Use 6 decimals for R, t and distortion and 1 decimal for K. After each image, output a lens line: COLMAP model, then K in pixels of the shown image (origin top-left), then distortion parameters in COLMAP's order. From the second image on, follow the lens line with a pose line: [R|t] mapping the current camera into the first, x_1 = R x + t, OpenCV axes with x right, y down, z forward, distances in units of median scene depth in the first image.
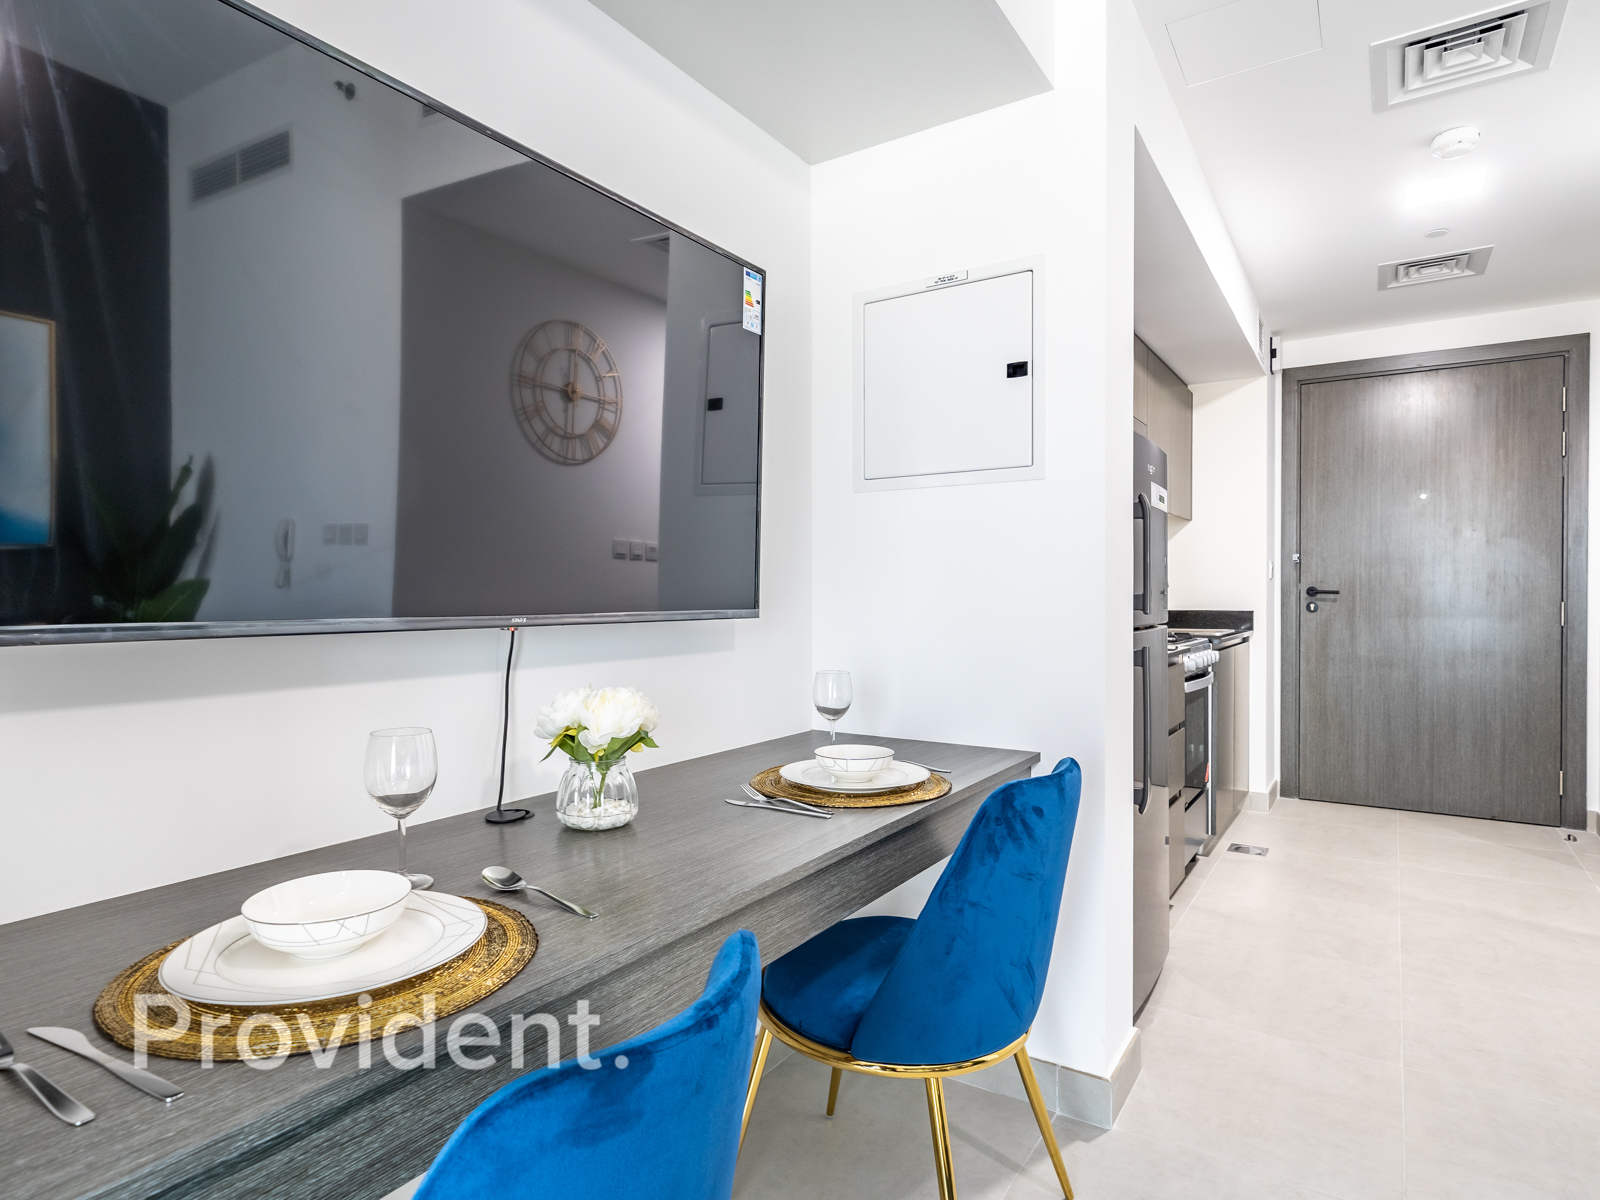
lens RADIAL K [[893.6, 0, 778.1], [0, 893.6, 598.4], [0, 0, 1]] dist [0.000468, -0.000244]
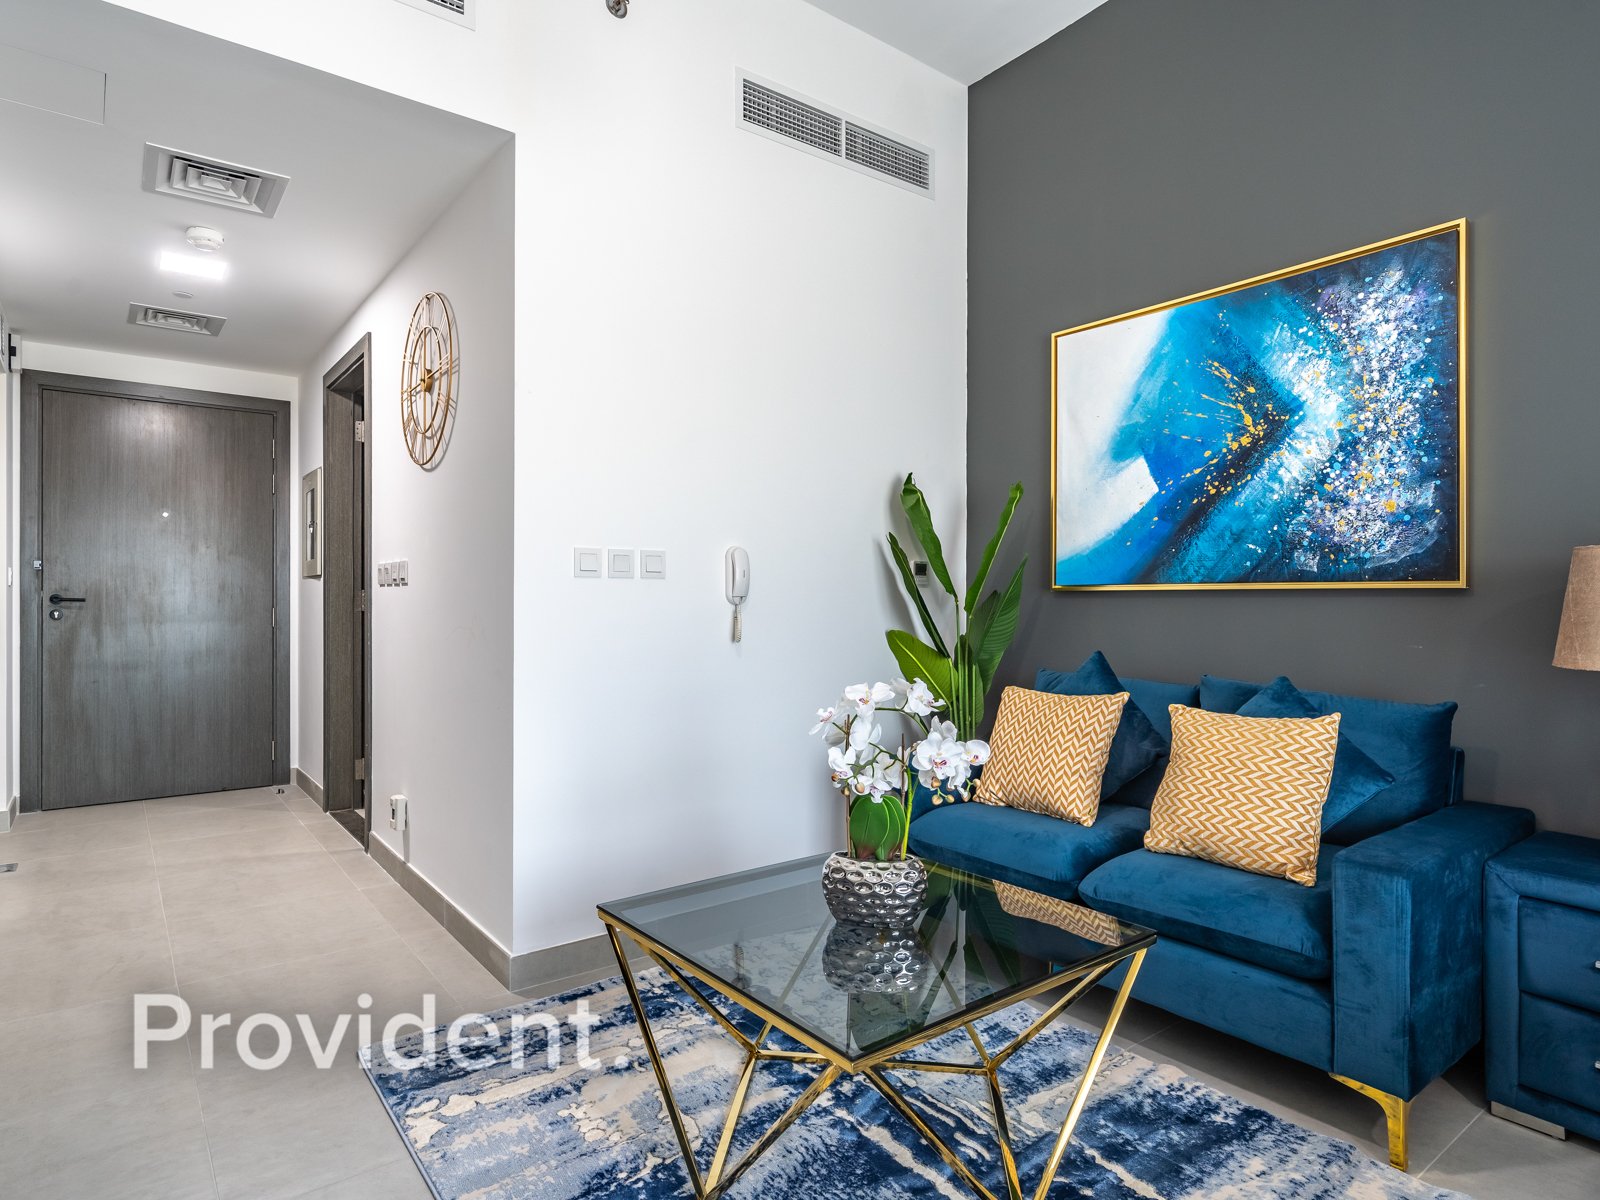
lens RADIAL K [[893.6, 0, 778.1], [0, 893.6, 598.4], [0, 0, 1]] dist [0.000468, -0.000244]
pose [[0.319401, 0.000525, 0.947620, -0.145242], [0.006137, 0.999978, -0.002623, -0.002252], [-0.947600, 0.006653, 0.319390, -0.130083]]
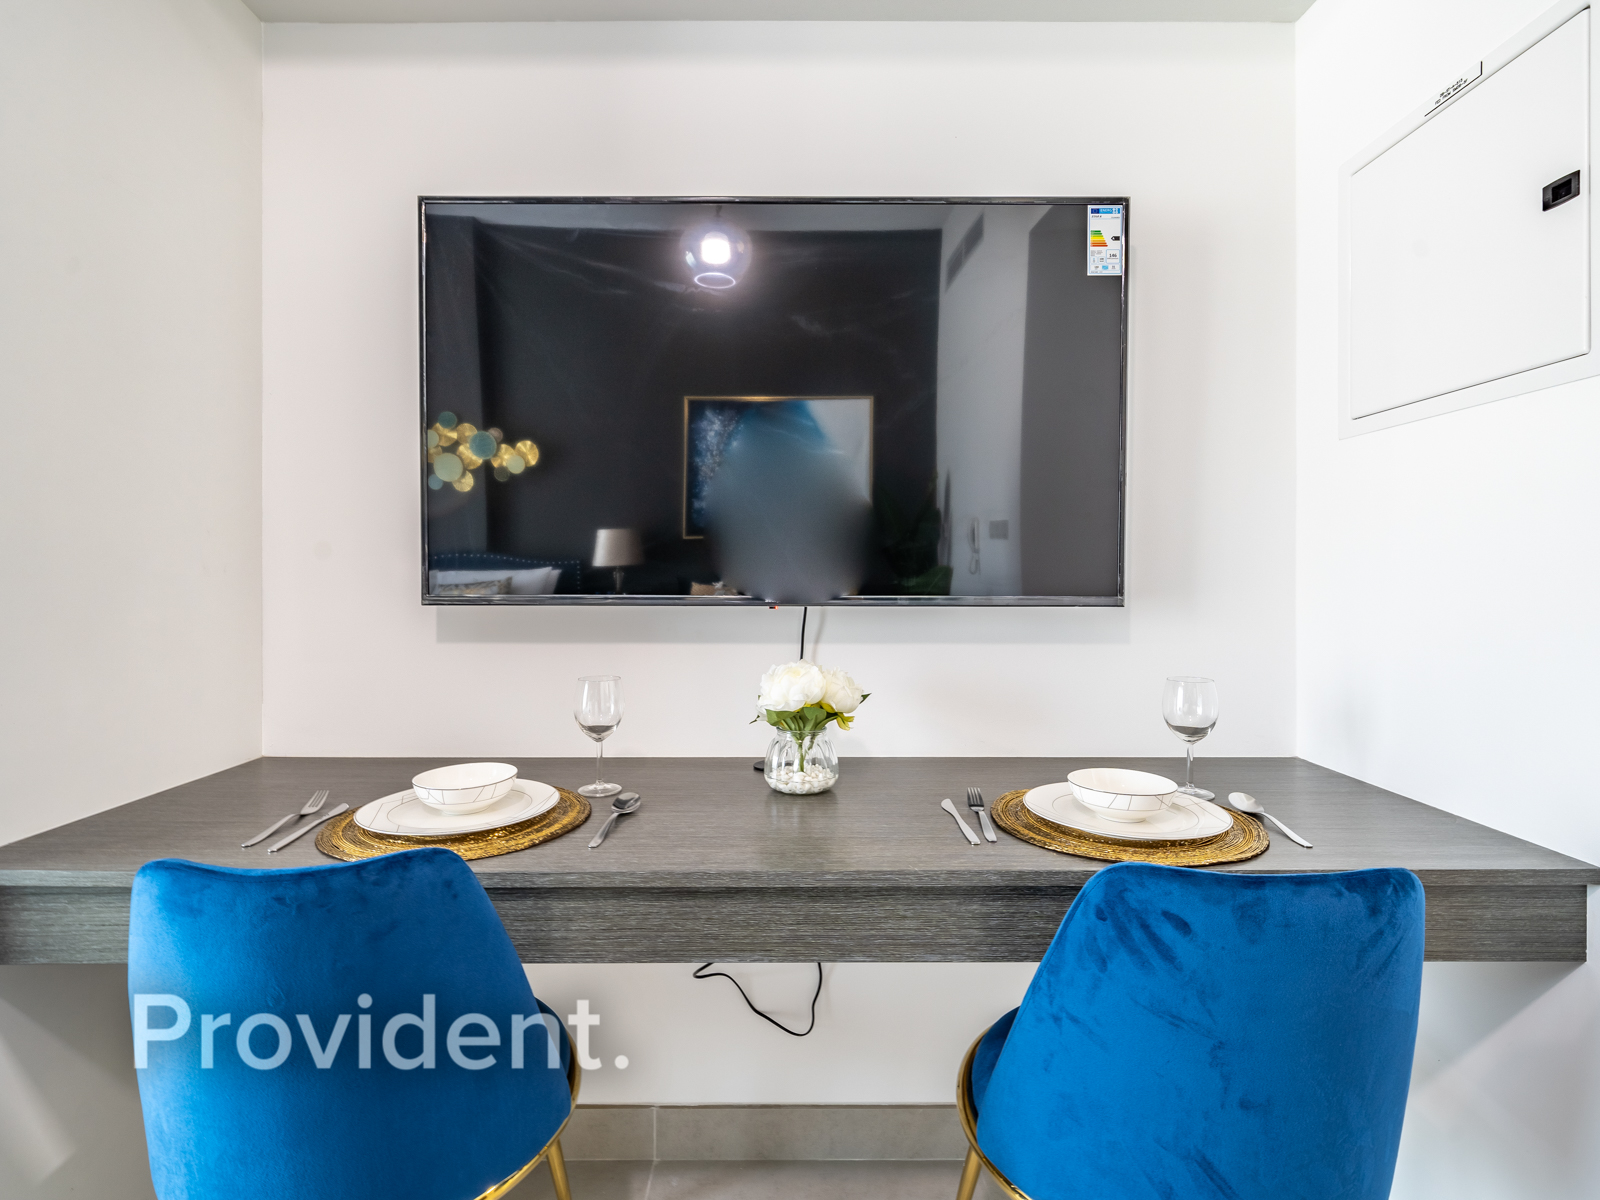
lens RADIAL K [[786.7, 0, 827.5], [0, 786.7, 576.4], [0, 0, 1]] dist [-0.000238, -0.000358]
pose [[0.567528, 0.004940, -0.823339, 0.291715], [-0.007826, 0.999969, 0.000605, -0.003579], [0.823317, 0.006100, 0.567549, 0.227882]]
